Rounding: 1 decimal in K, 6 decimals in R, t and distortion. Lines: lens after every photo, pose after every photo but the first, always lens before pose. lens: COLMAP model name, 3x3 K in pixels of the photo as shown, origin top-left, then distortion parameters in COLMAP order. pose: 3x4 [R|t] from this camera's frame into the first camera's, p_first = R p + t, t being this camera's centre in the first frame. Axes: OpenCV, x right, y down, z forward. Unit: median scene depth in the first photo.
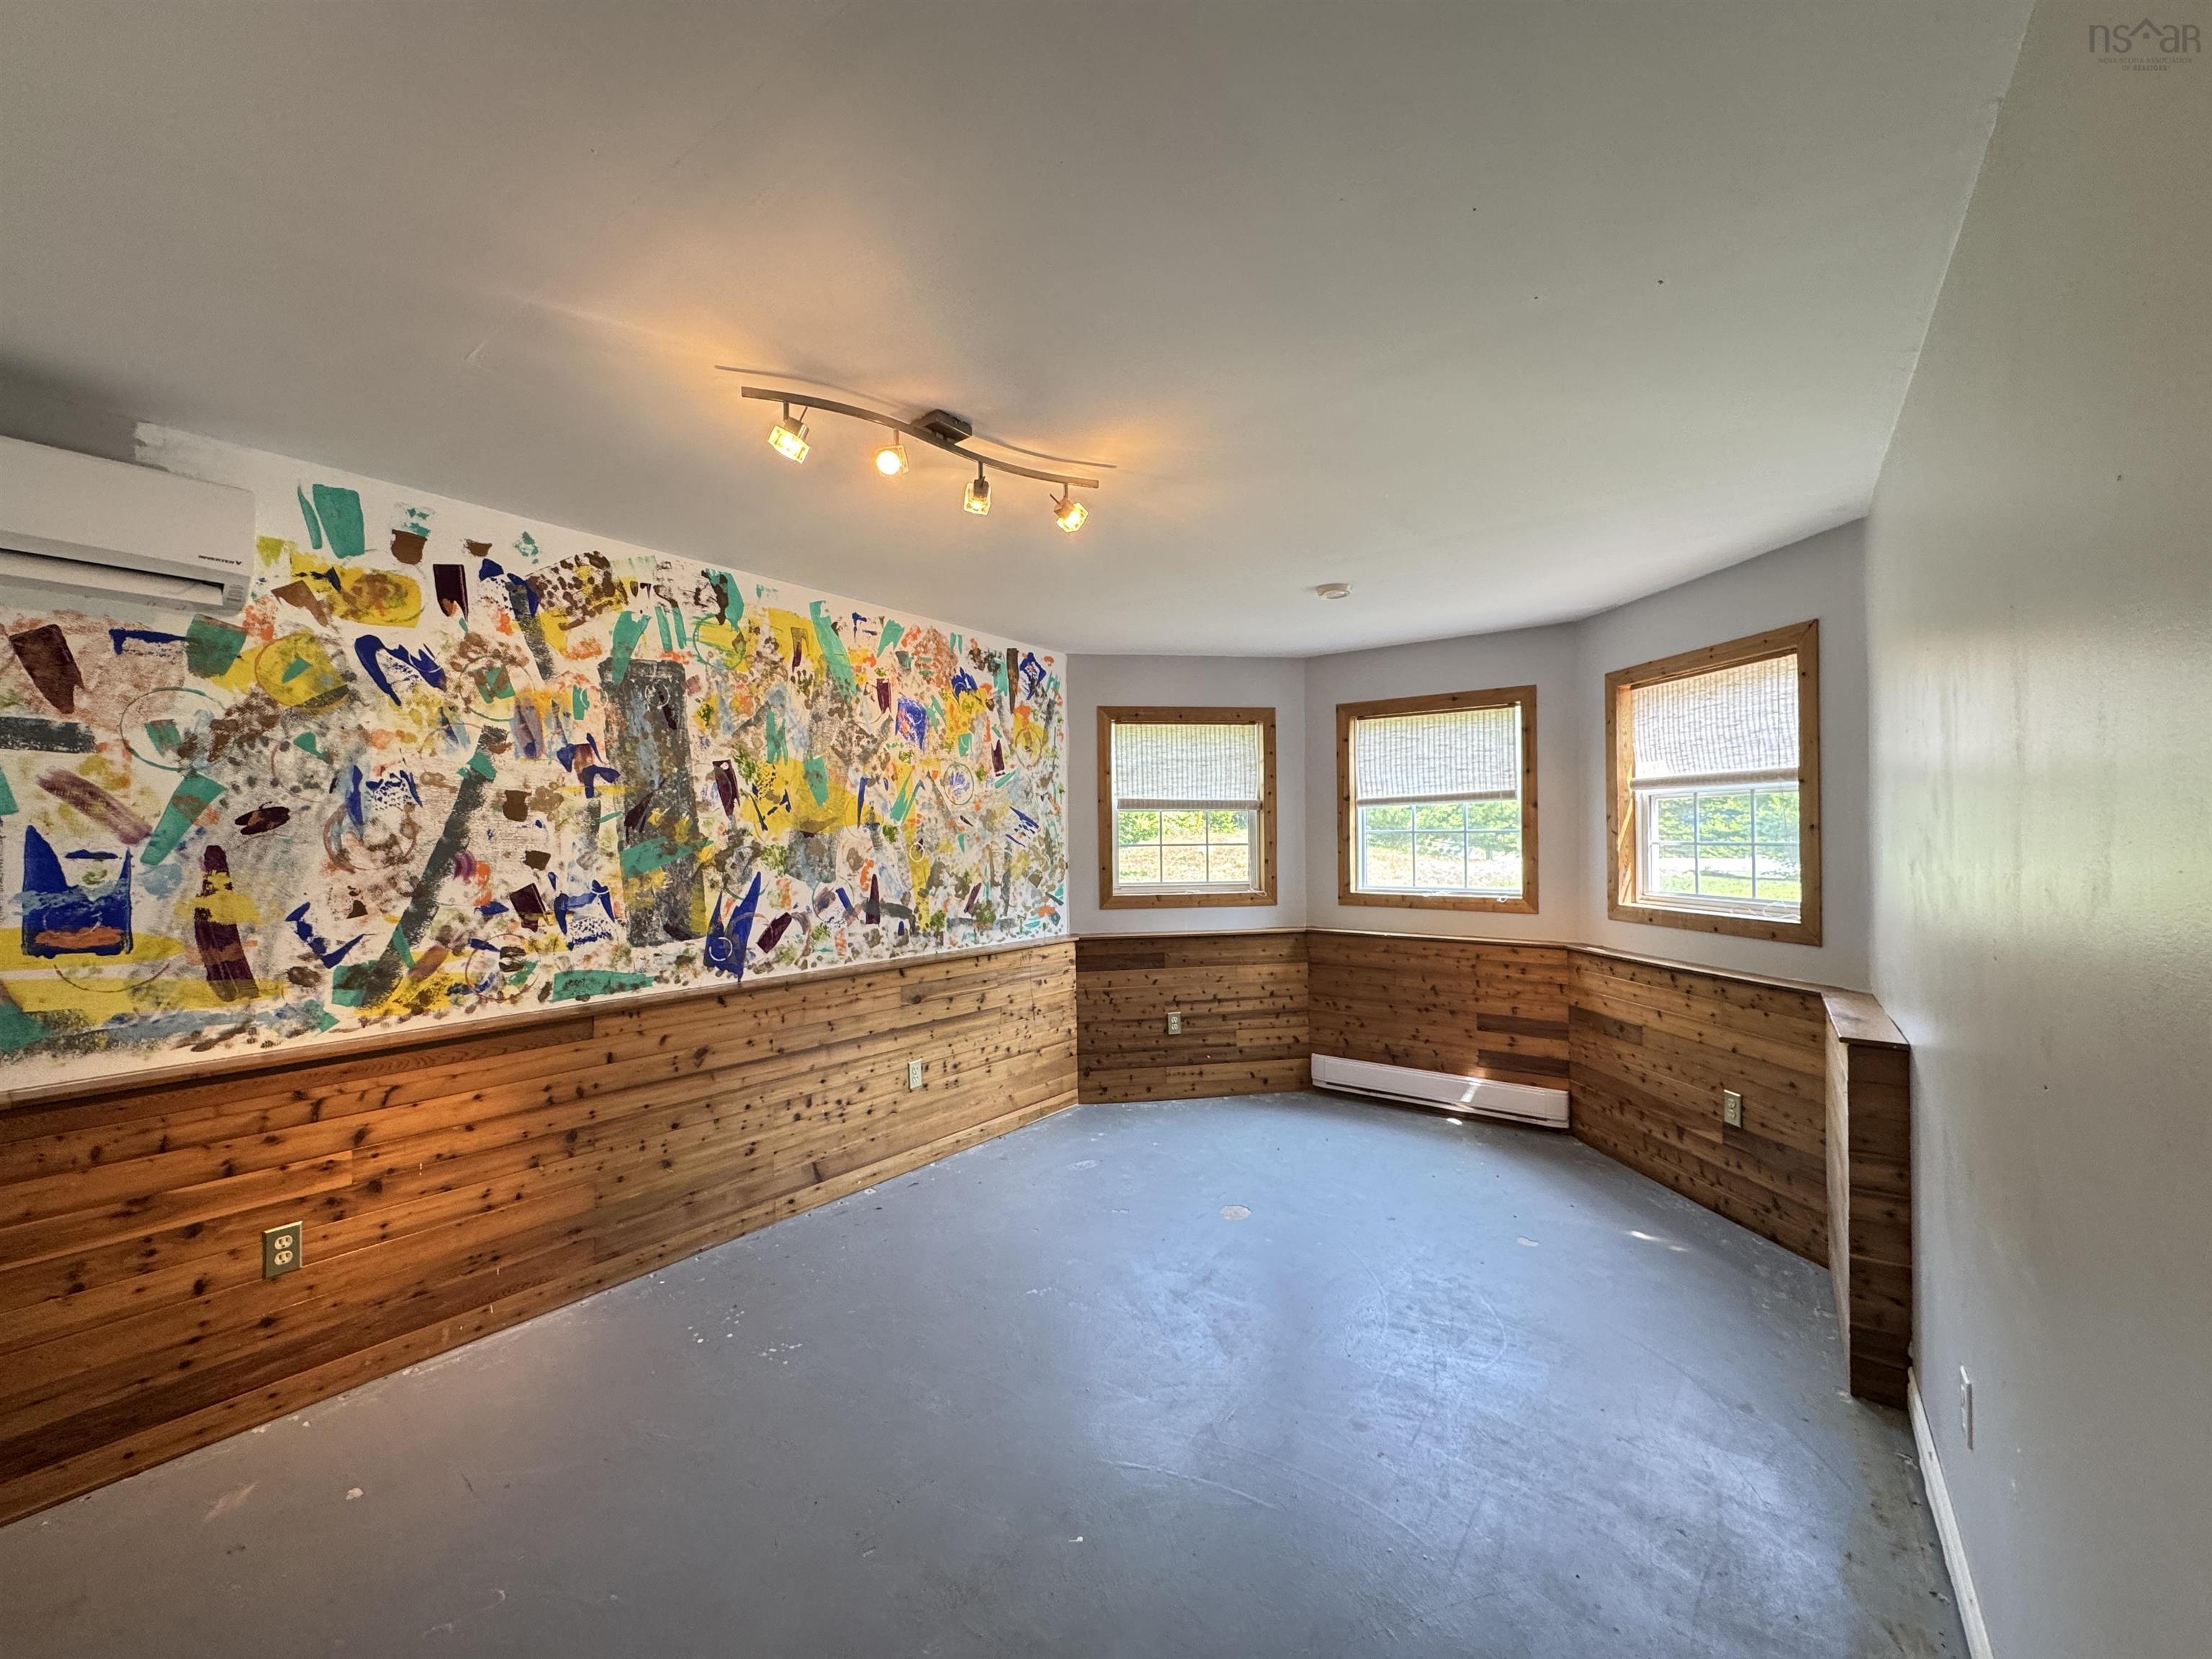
lens RADIAL K [[880.1, 0, 1104.6], [0, 880.1, 827.4], [0, 0, 1]] dist [-0.003437, 0.000936]
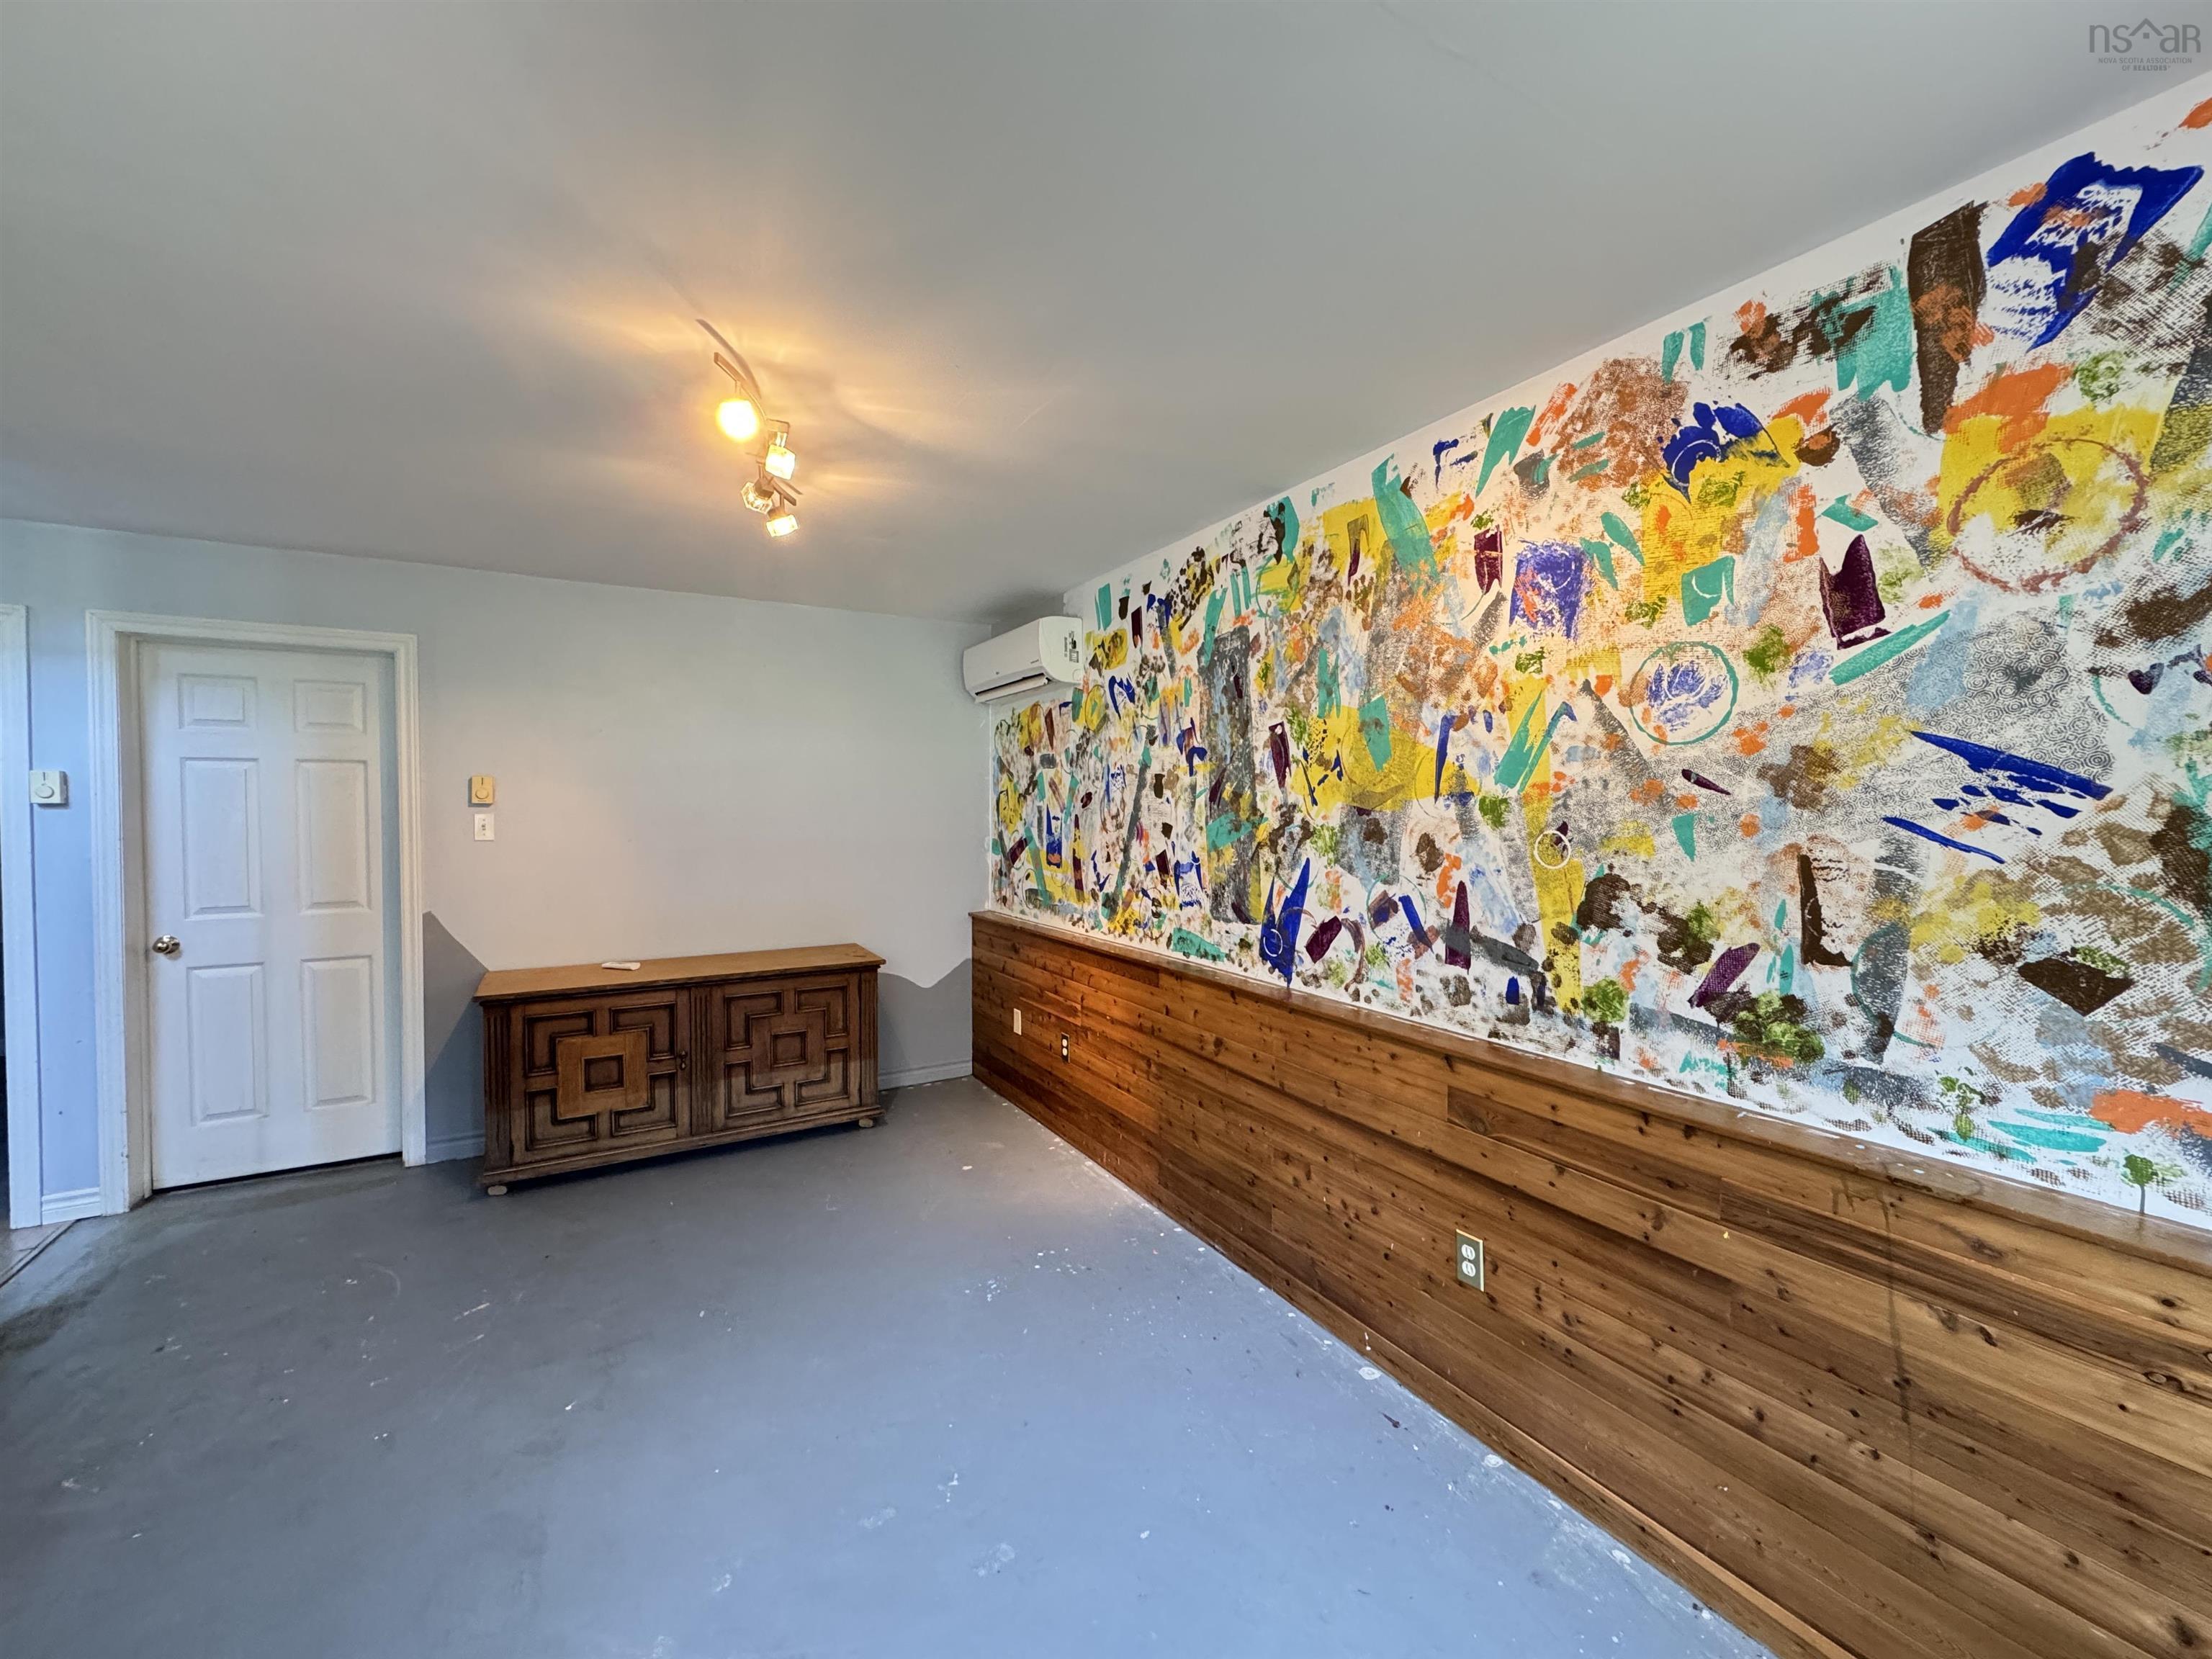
lens RADIAL K [[880.1, 0, 1104.6], [0, 880.1, 827.4], [0, 0, 1]] dist [-0.003437, 0.000936]
pose [[-0.392301, 0.029521, -0.919363, 0.404800], [0.011339, 0.999564, 0.027258, -0.000636], [0.919767, 0.000269, -0.392465, 1.139168]]
